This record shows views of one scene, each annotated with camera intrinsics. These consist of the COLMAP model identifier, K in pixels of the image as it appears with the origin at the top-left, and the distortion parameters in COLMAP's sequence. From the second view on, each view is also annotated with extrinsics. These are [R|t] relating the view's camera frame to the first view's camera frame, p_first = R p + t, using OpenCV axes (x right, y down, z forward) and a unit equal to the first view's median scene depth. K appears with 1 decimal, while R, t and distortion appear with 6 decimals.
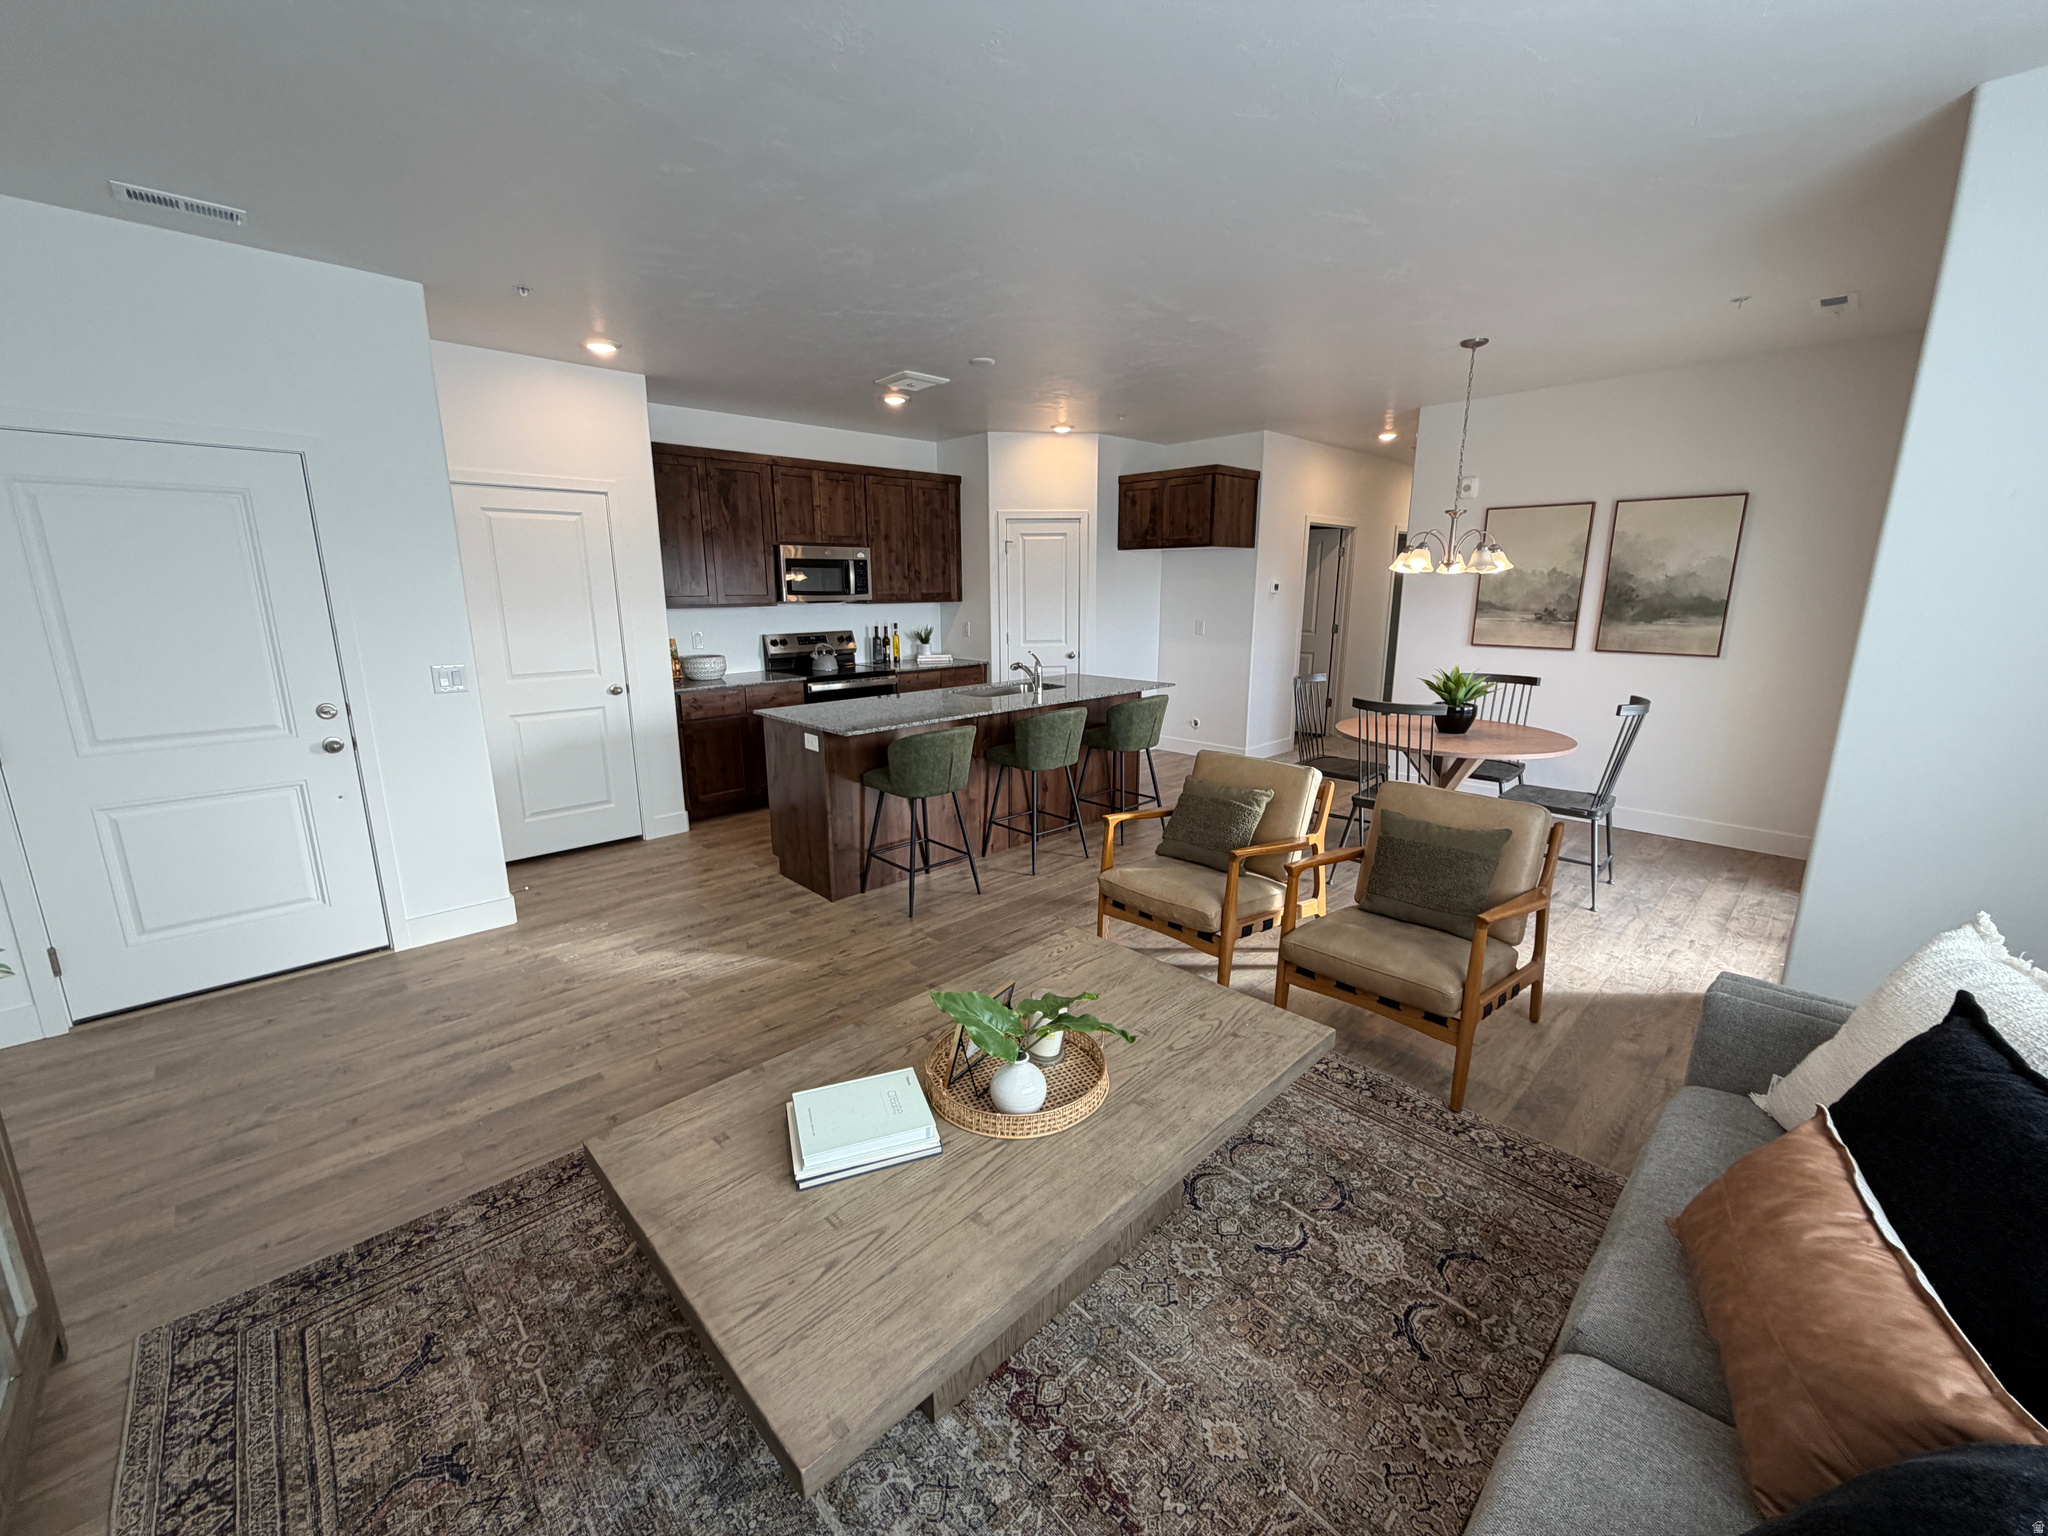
lens RADIAL K [[814.1, 0, 1024.0], [0, 814.1, 768.0], [0, 0, 1]] dist [0.000689, 0.000425]
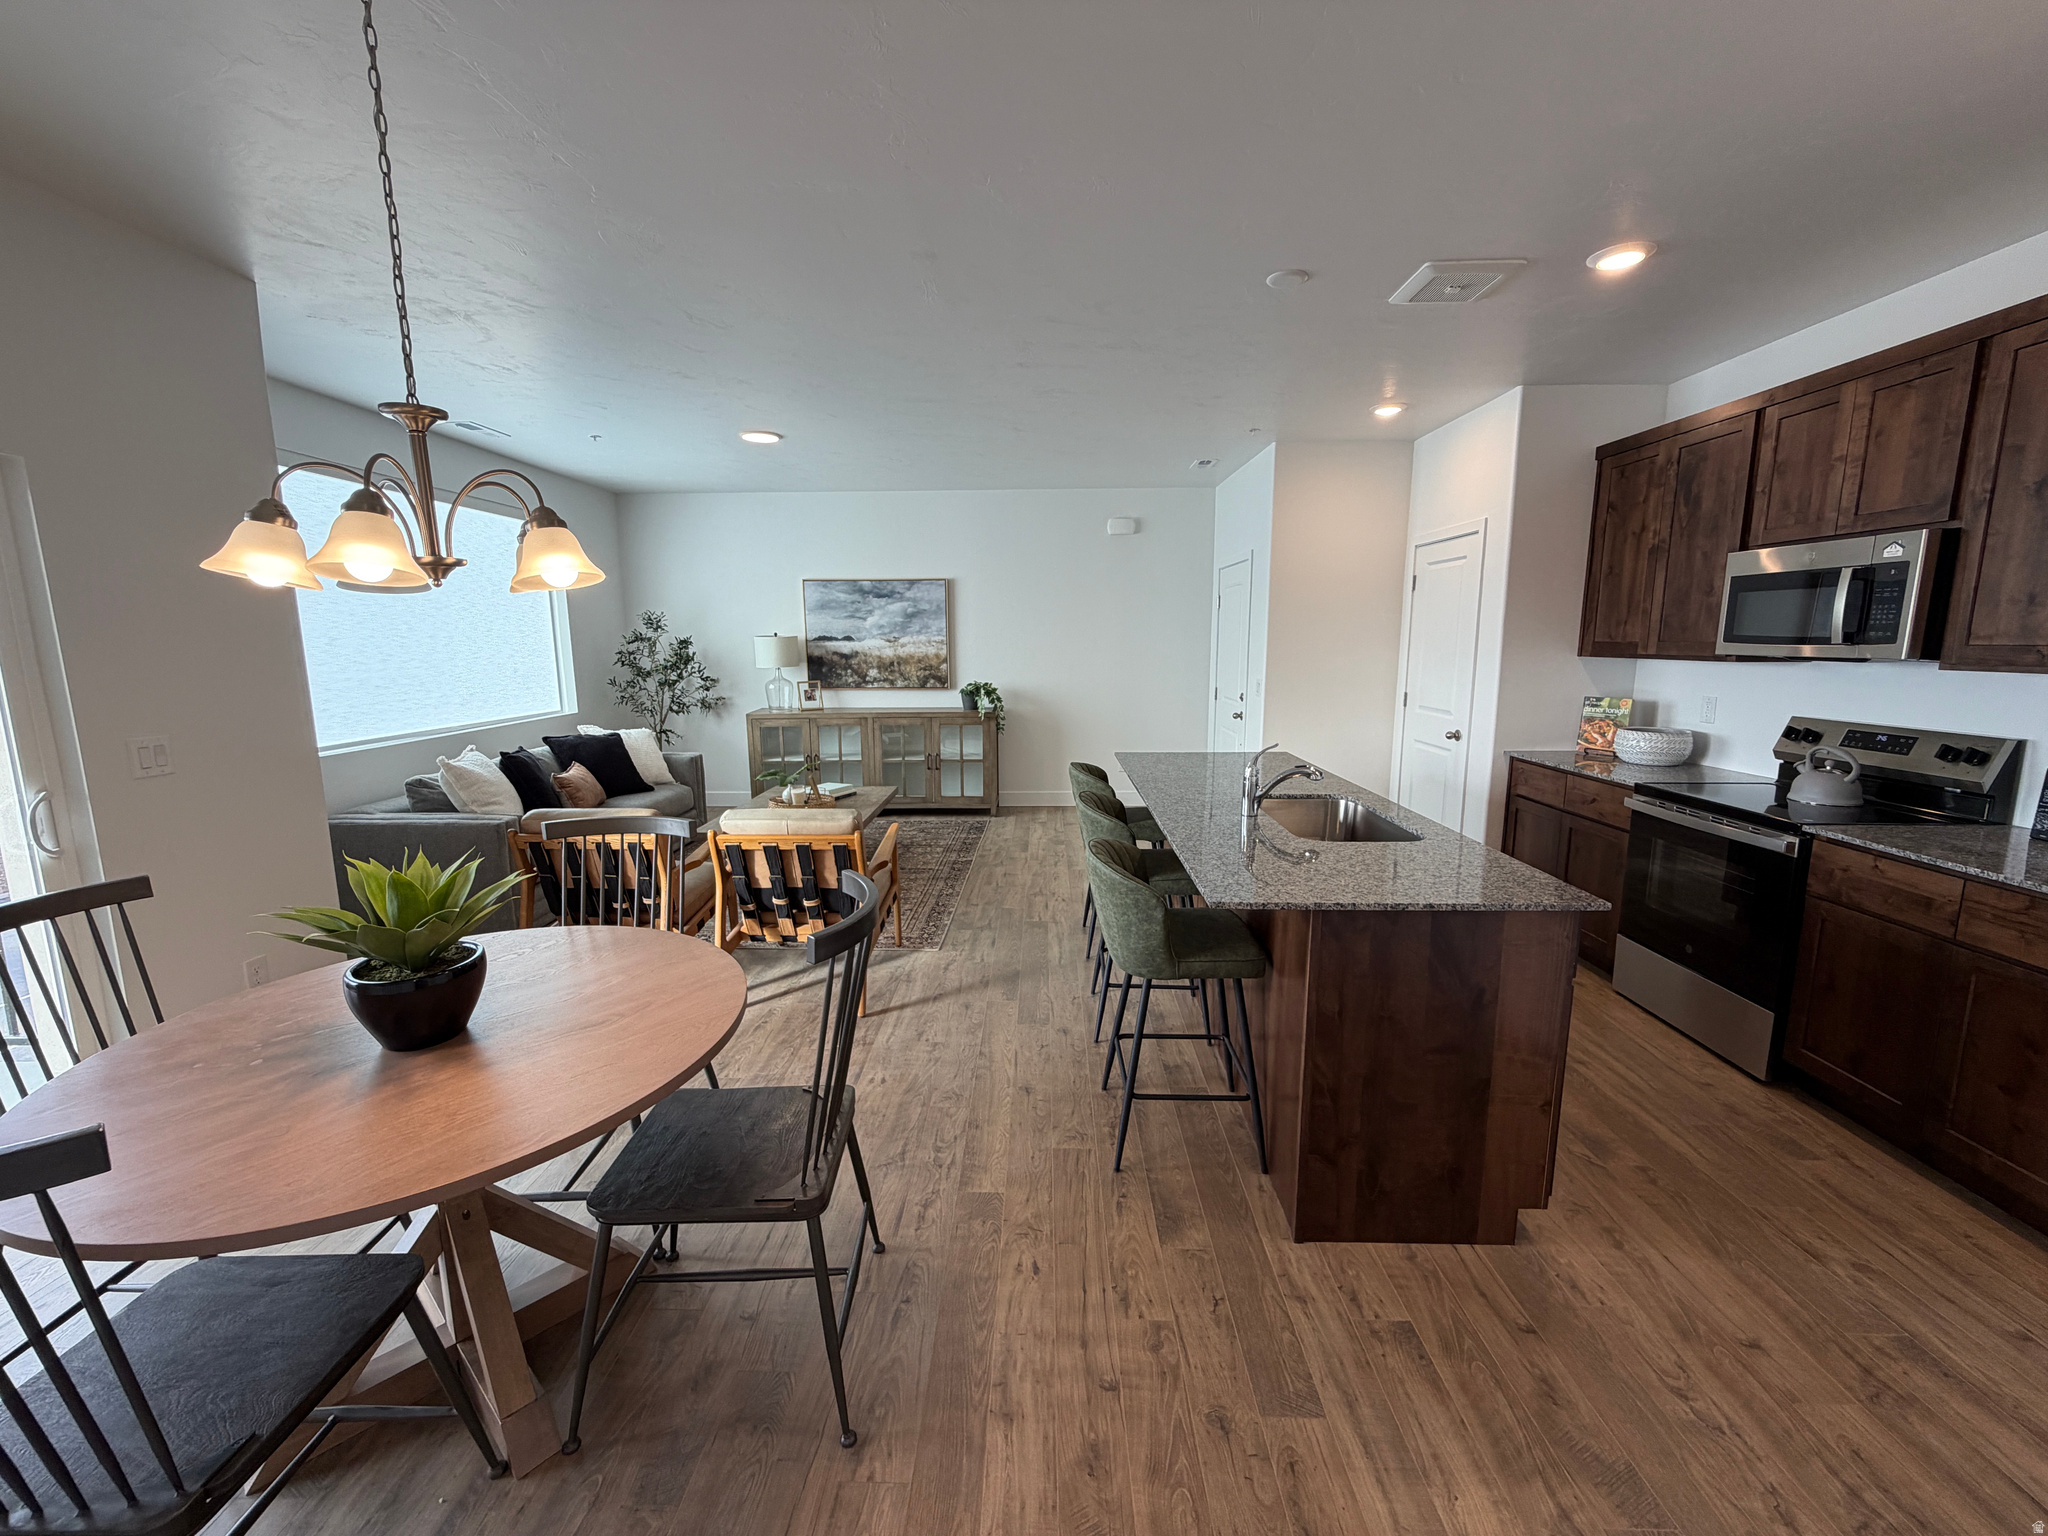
lens RADIAL K [[814.1, 0, 1024.0], [0, 814.1, 768.0], [0, 0, 1]] dist [0.000689, 0.000425]
pose [[-0.710472, 0.119660, -0.693478, 0.475165], [-0.148602, 0.937706, 0.314045, -0.254369], [0.687857, 0.326173, -0.648432, 1.143560]]
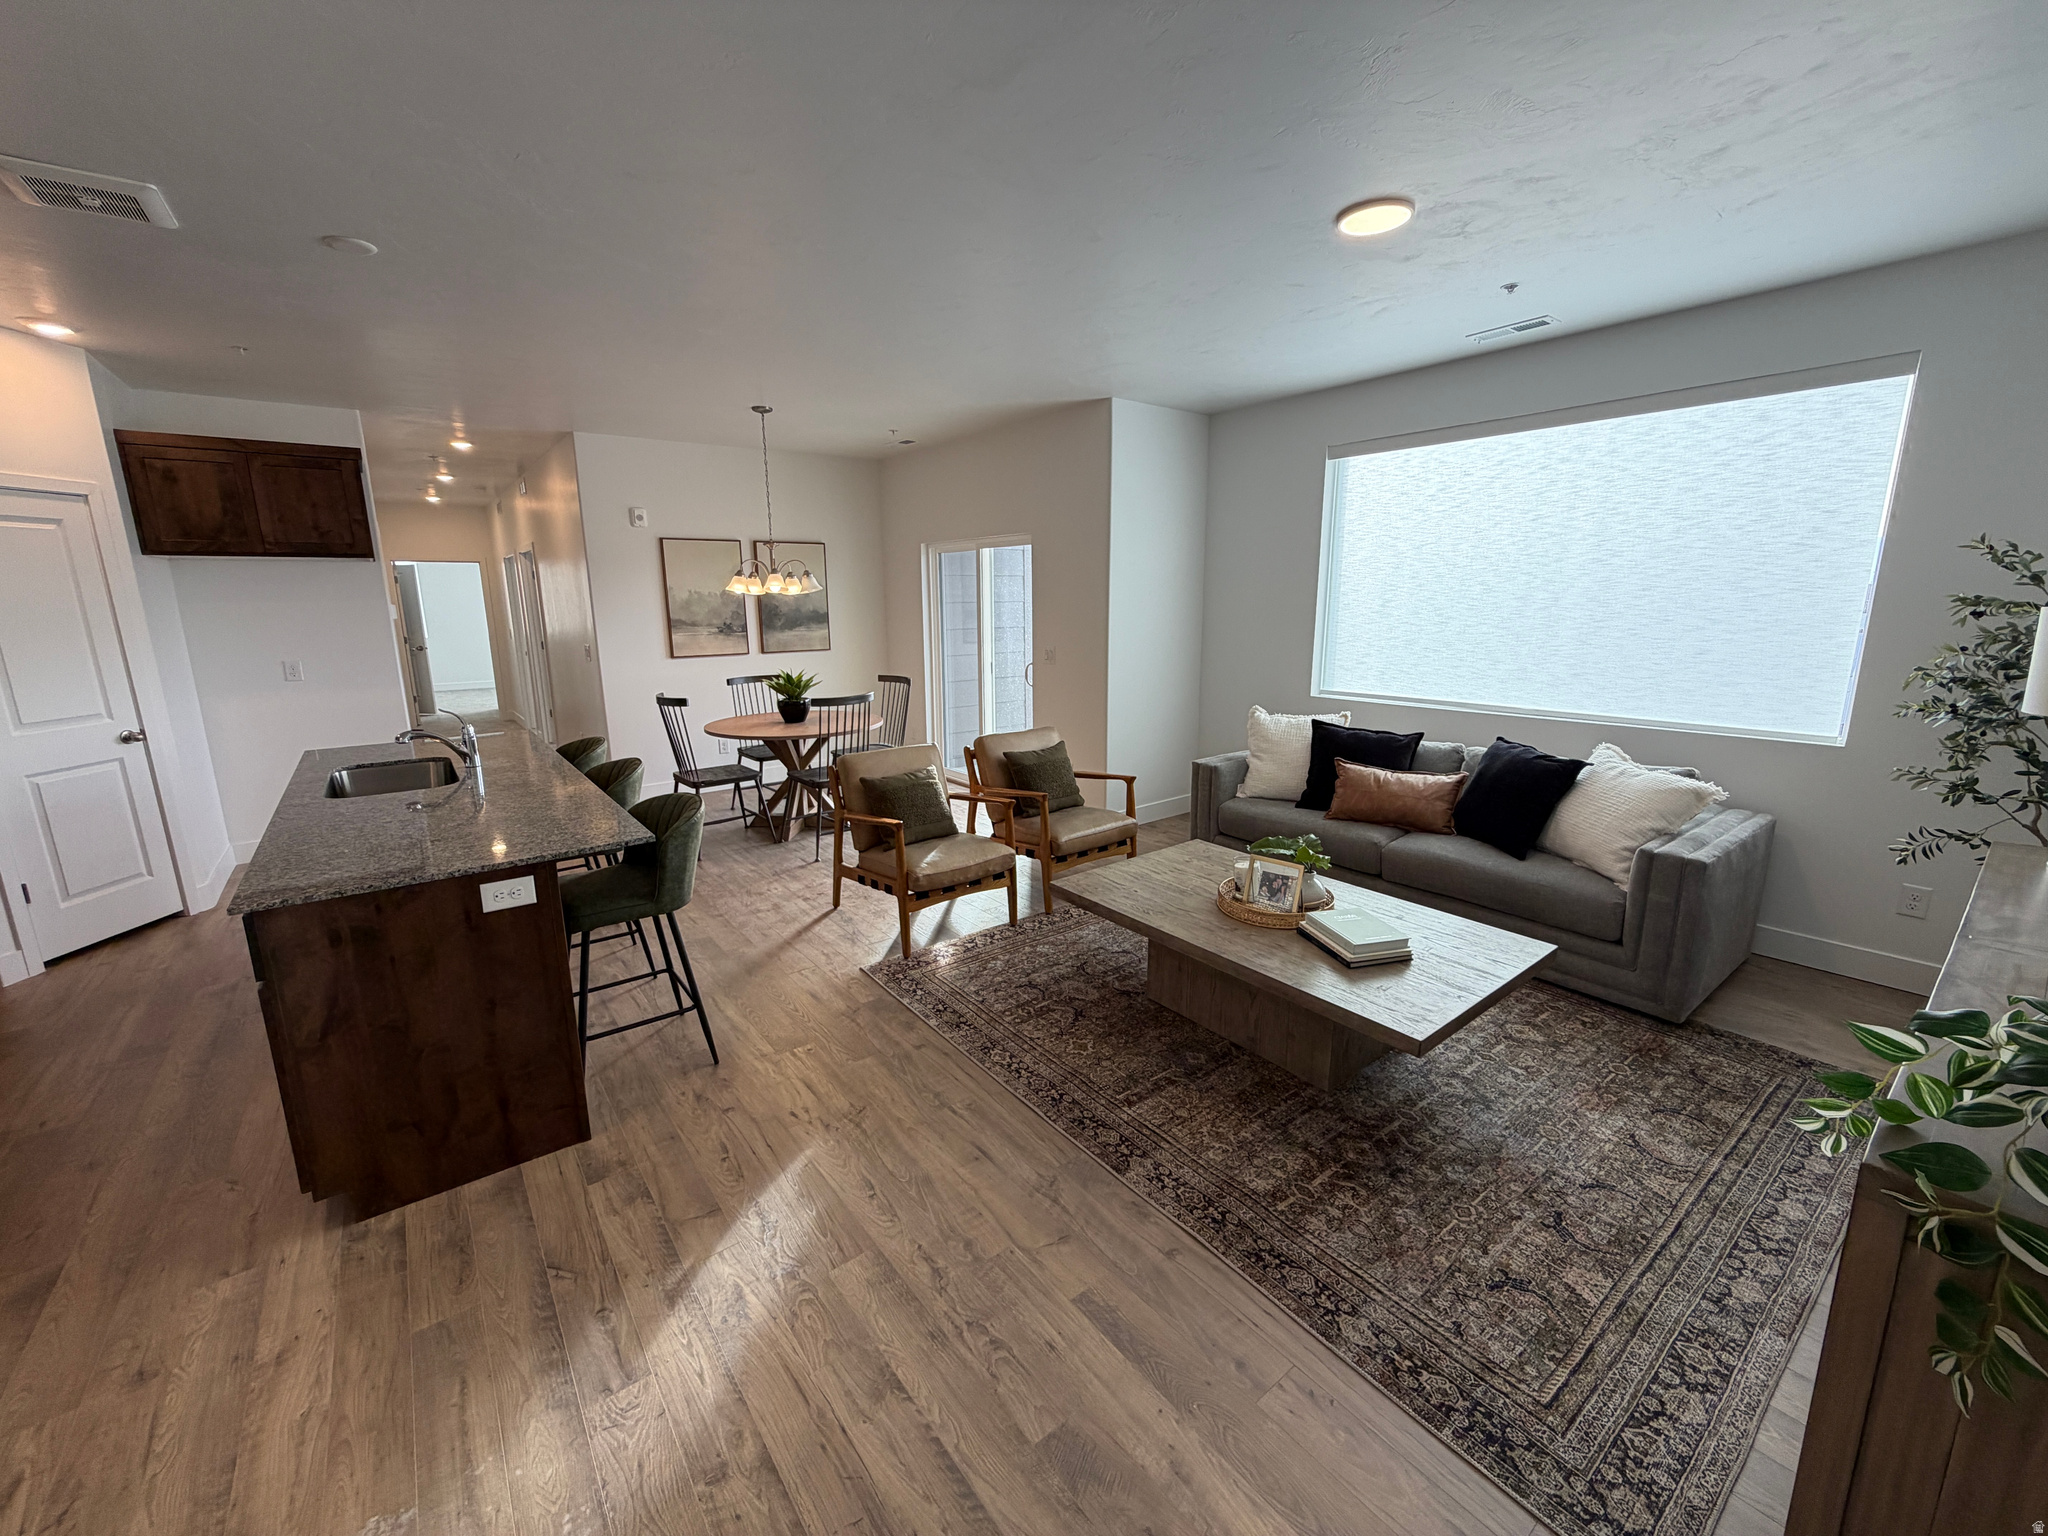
lens RADIAL K [[810.8, 0, 1014.5], [0, 810.8, 766.4], [0, 0, 1]] dist [0.000274, 0.000124]
pose [[0.111644, -0.203495, 0.972690, -0.545499], [0.230661, 0.957383, 0.173818, -0.096780], [-0.966608, 0.204956, 0.153825, 0.415771]]
